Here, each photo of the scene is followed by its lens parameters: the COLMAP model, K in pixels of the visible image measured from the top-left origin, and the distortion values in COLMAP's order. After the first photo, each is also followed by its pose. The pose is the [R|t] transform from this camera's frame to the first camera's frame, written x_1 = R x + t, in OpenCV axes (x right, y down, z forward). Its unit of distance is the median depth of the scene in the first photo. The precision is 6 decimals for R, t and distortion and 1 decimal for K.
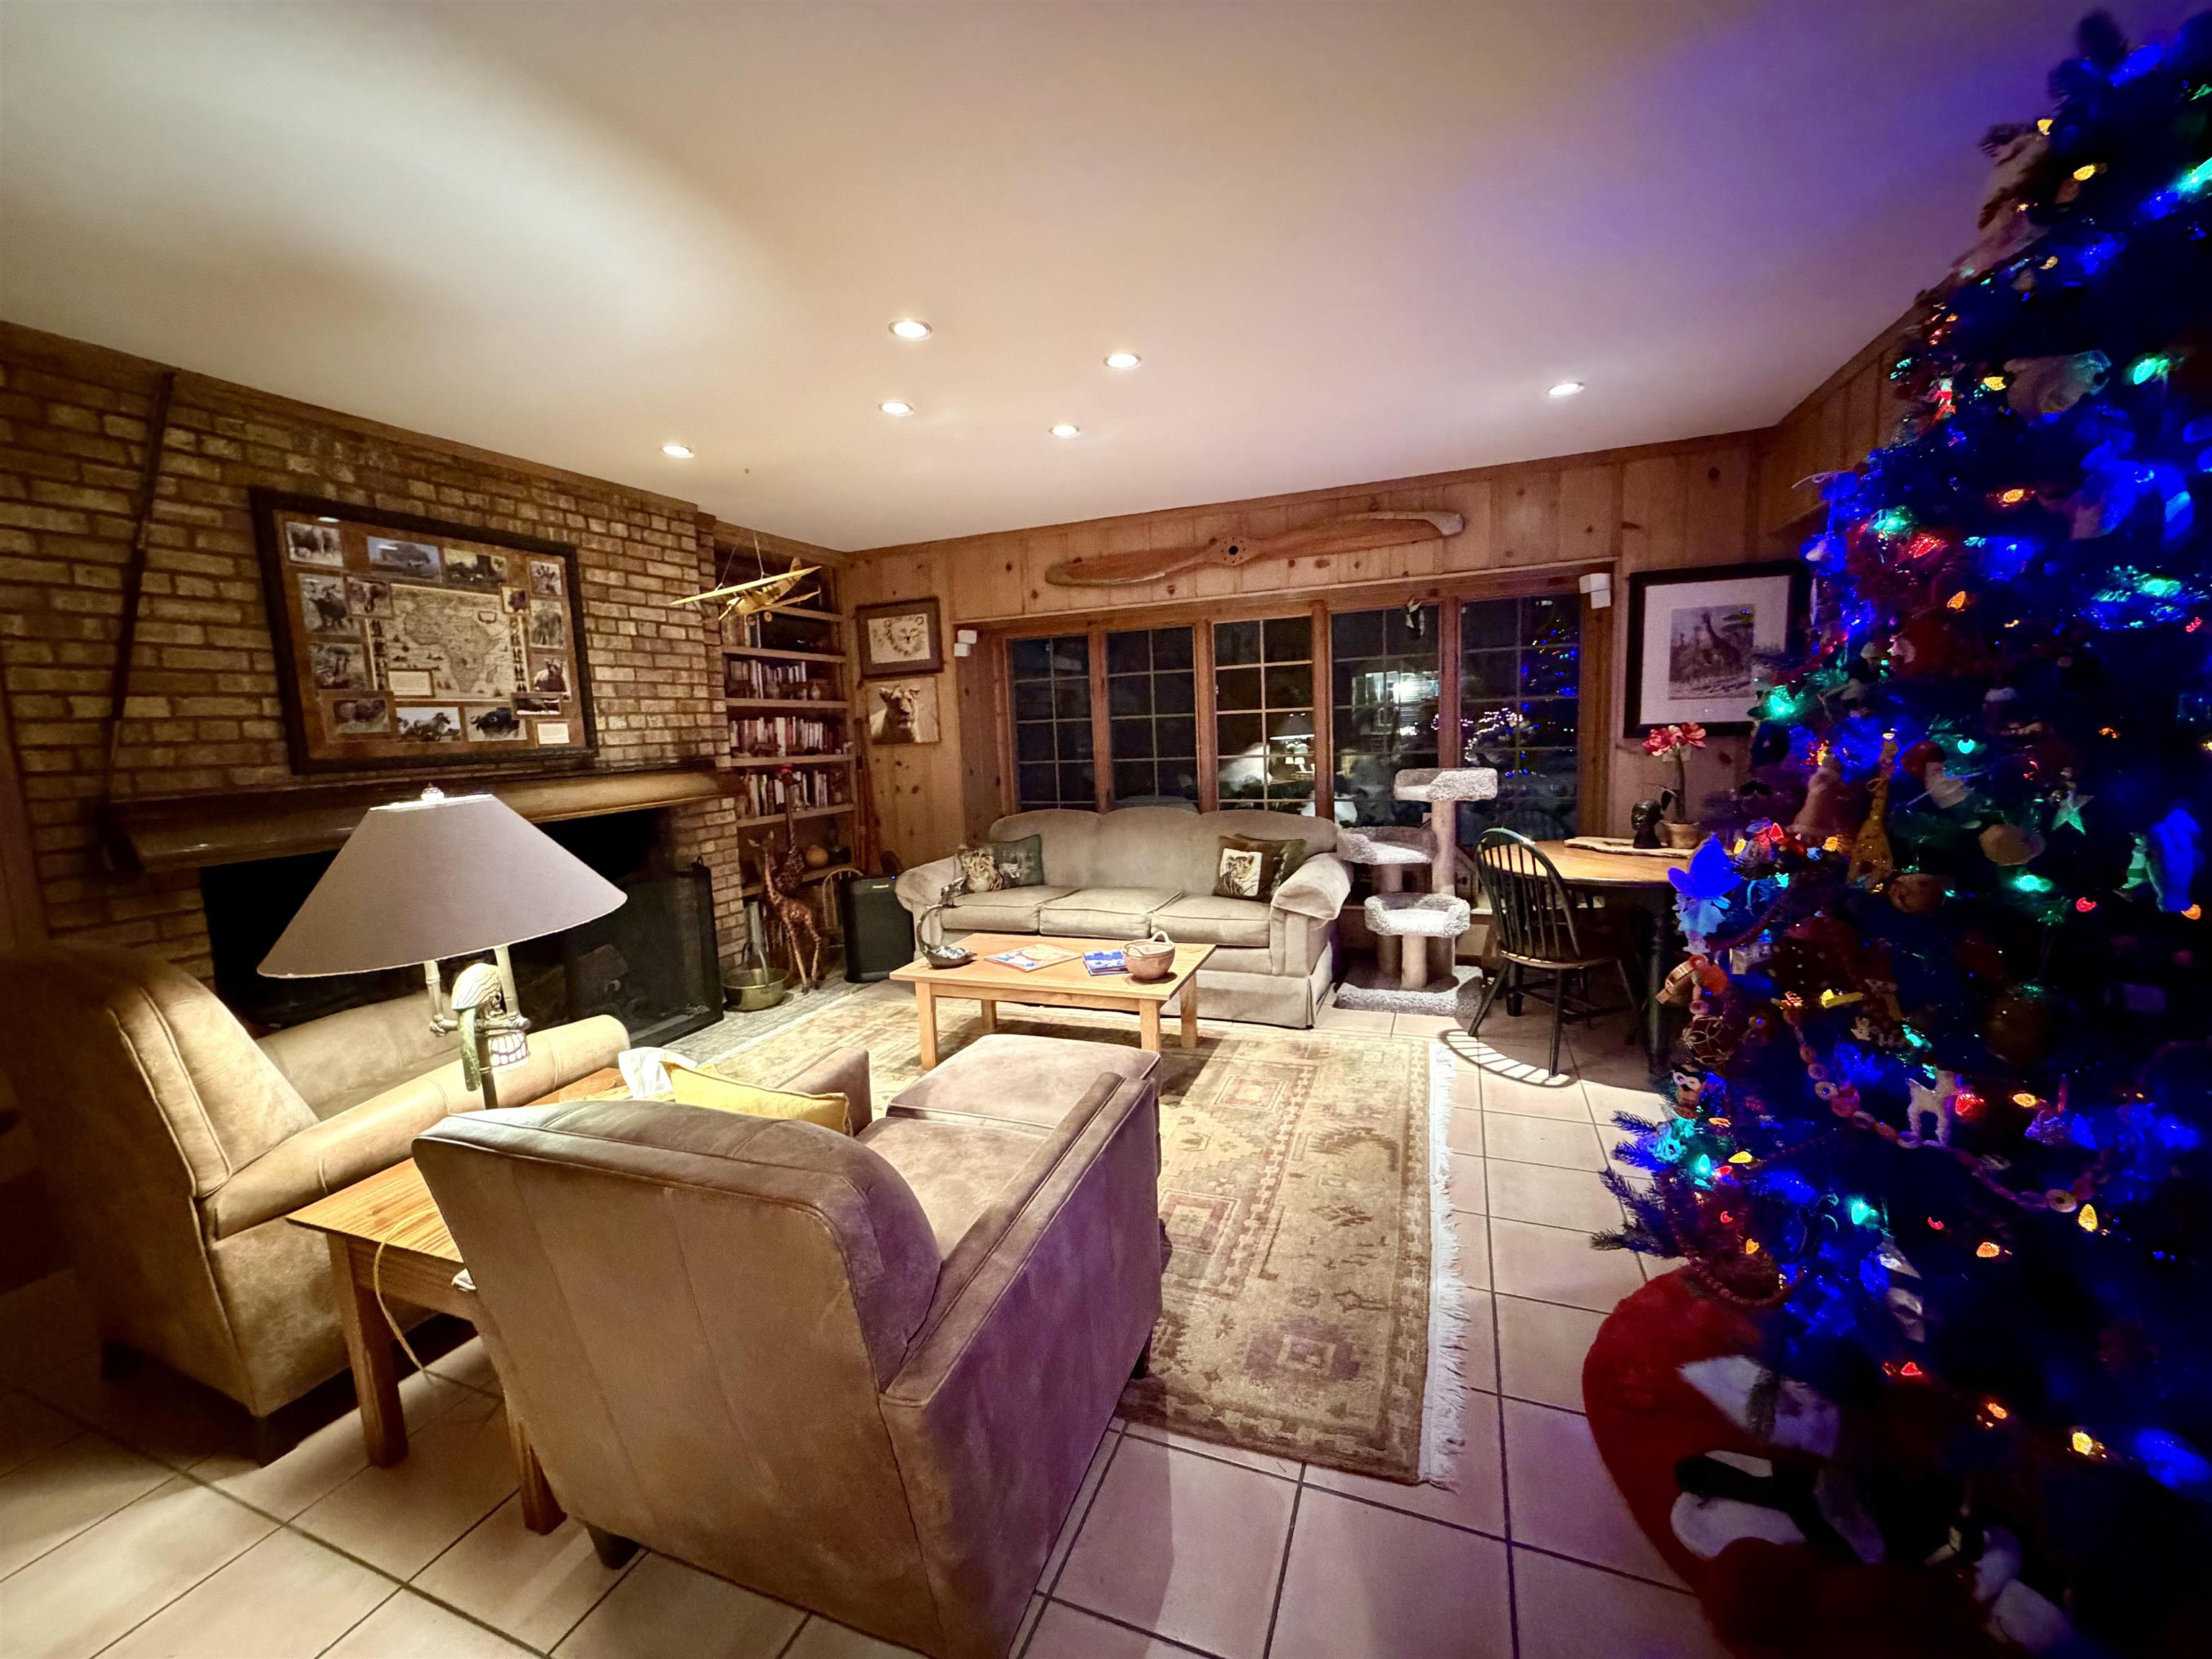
lens RADIAL K [[886.5, 0, 1105.2], [0, 886.5, 835.3], [0, 0, 1]] dist [-0.000395, 0.000631]
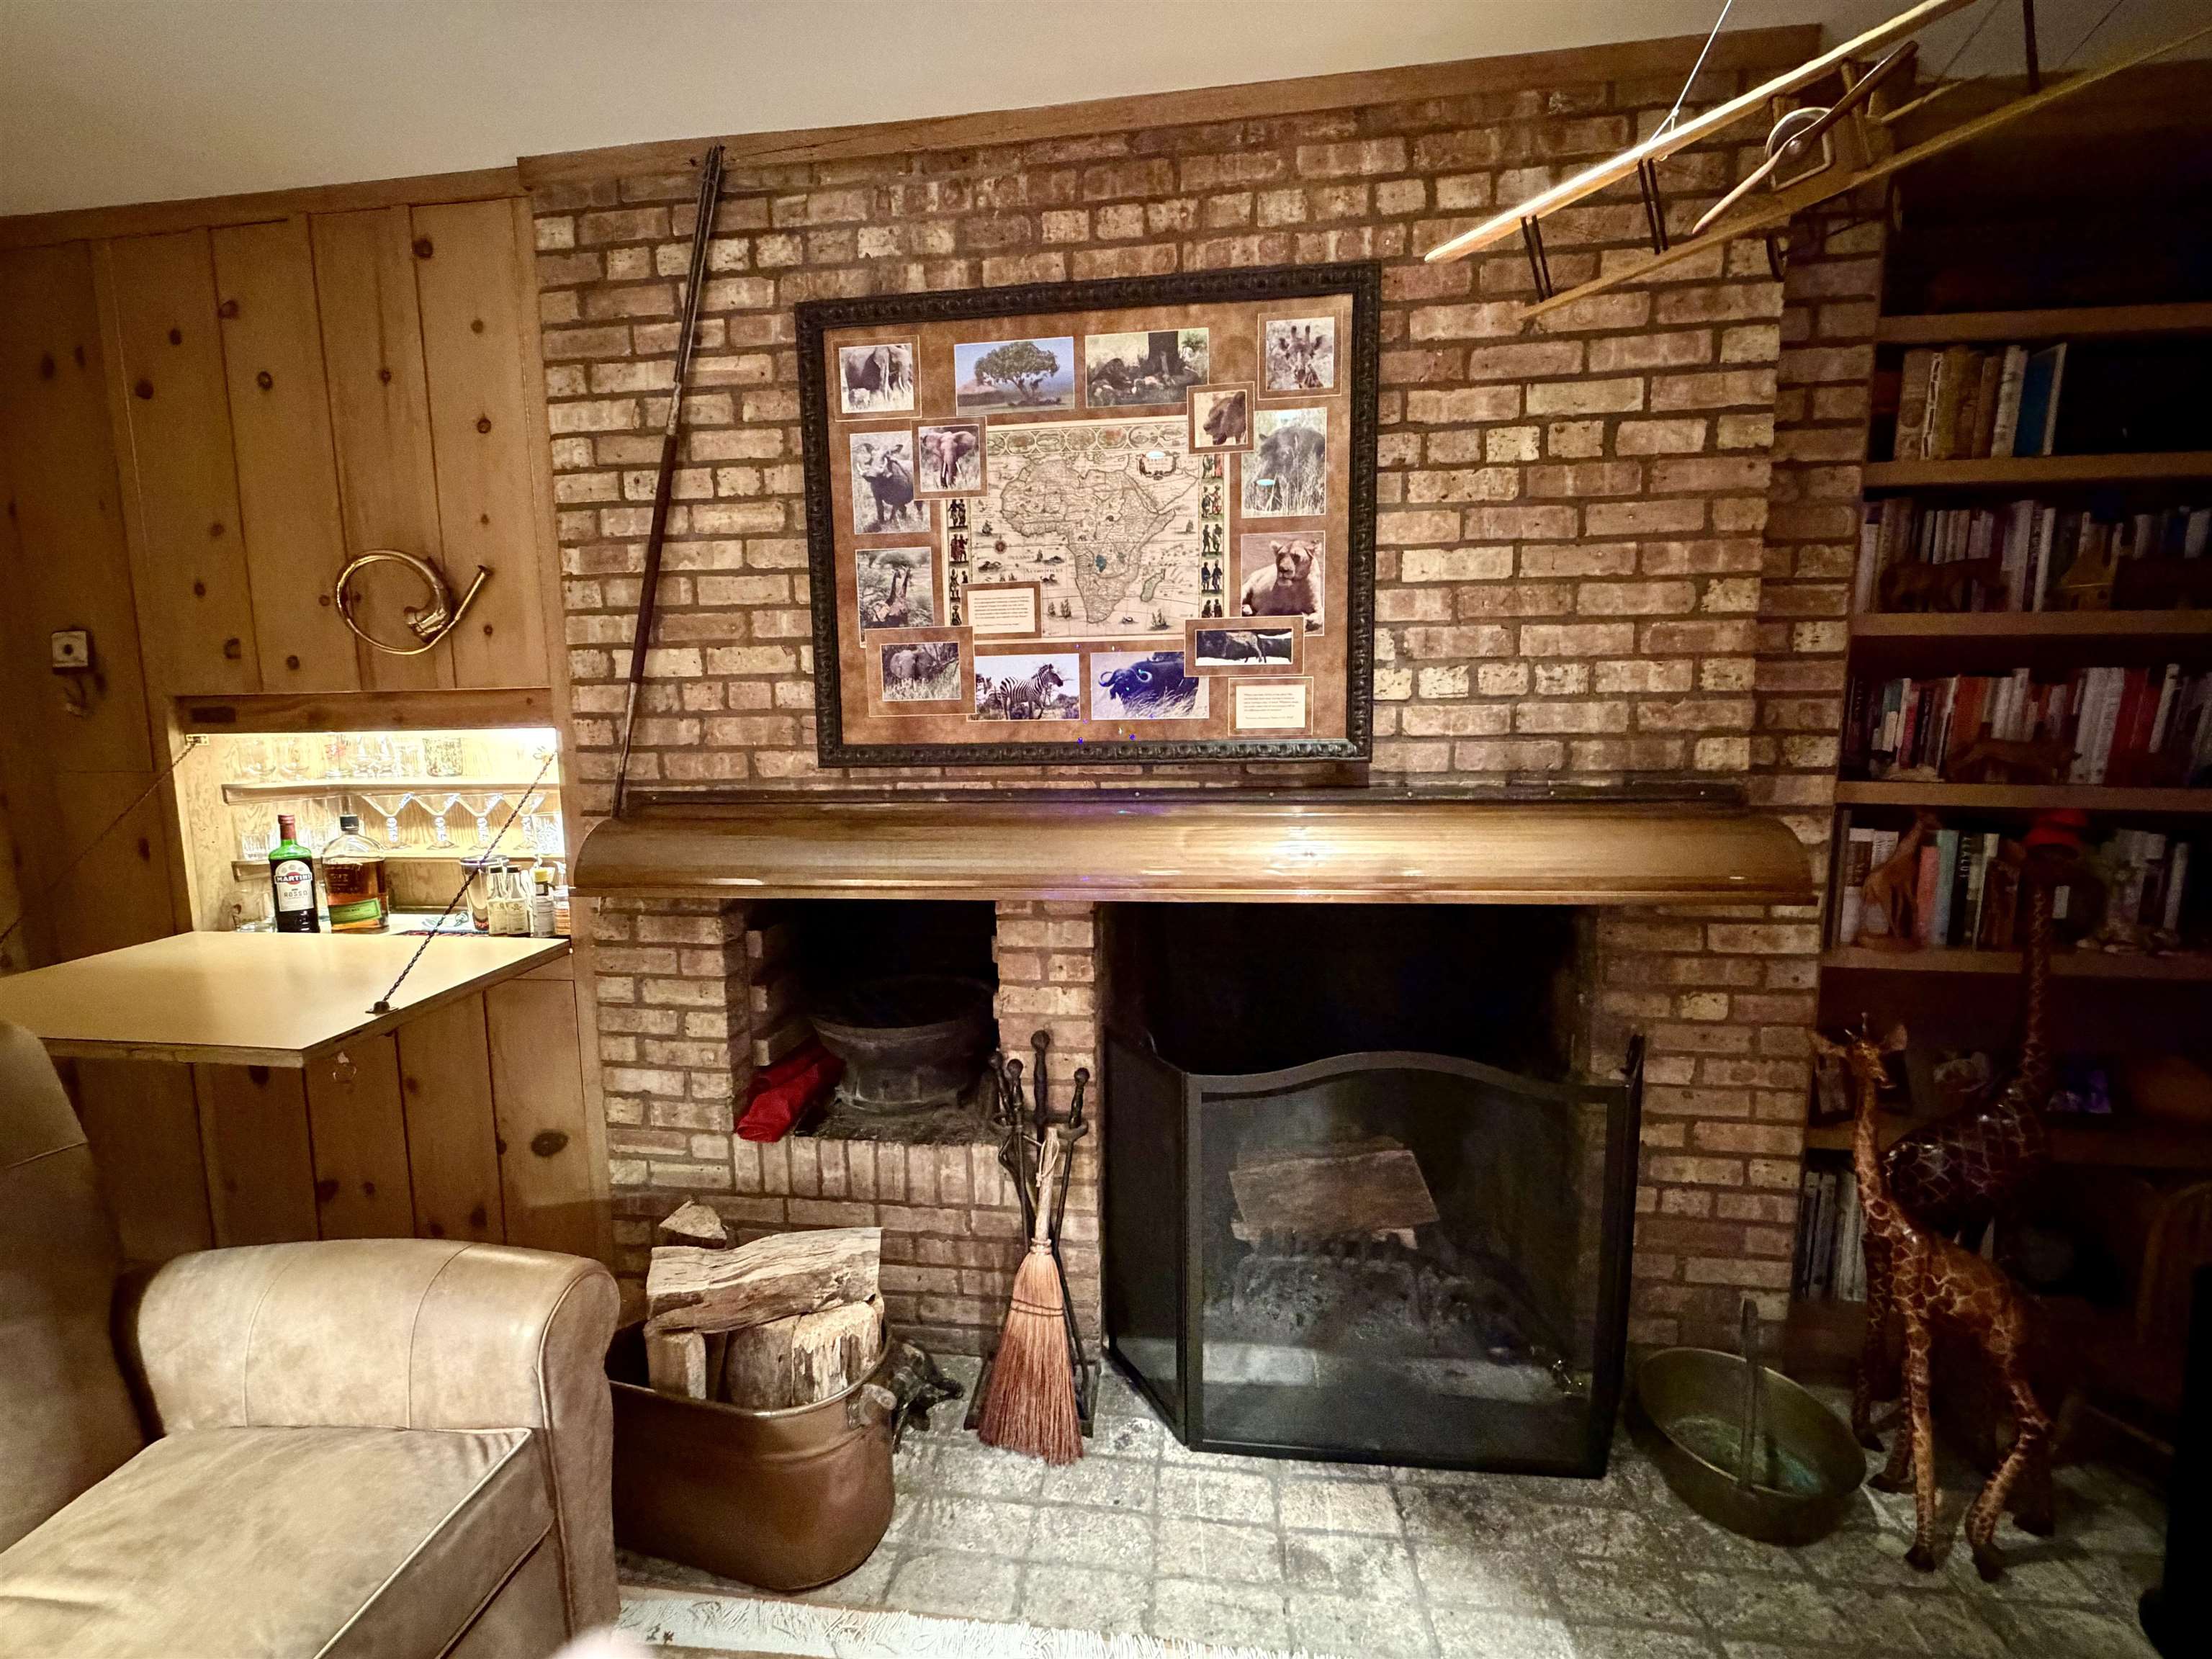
lens RADIAL K [[886.5, 0, 1105.9], [0, 886.5, 831.0], [0, 0, 1]] dist [-0.000395, 0.000631]
pose [[0.254342, 0.146796, -0.955909, -0.210843], [-0.121952, 0.985392, 0.118875, -0.103328], [0.959395, 0.086340, 0.268528, 0.865329]]
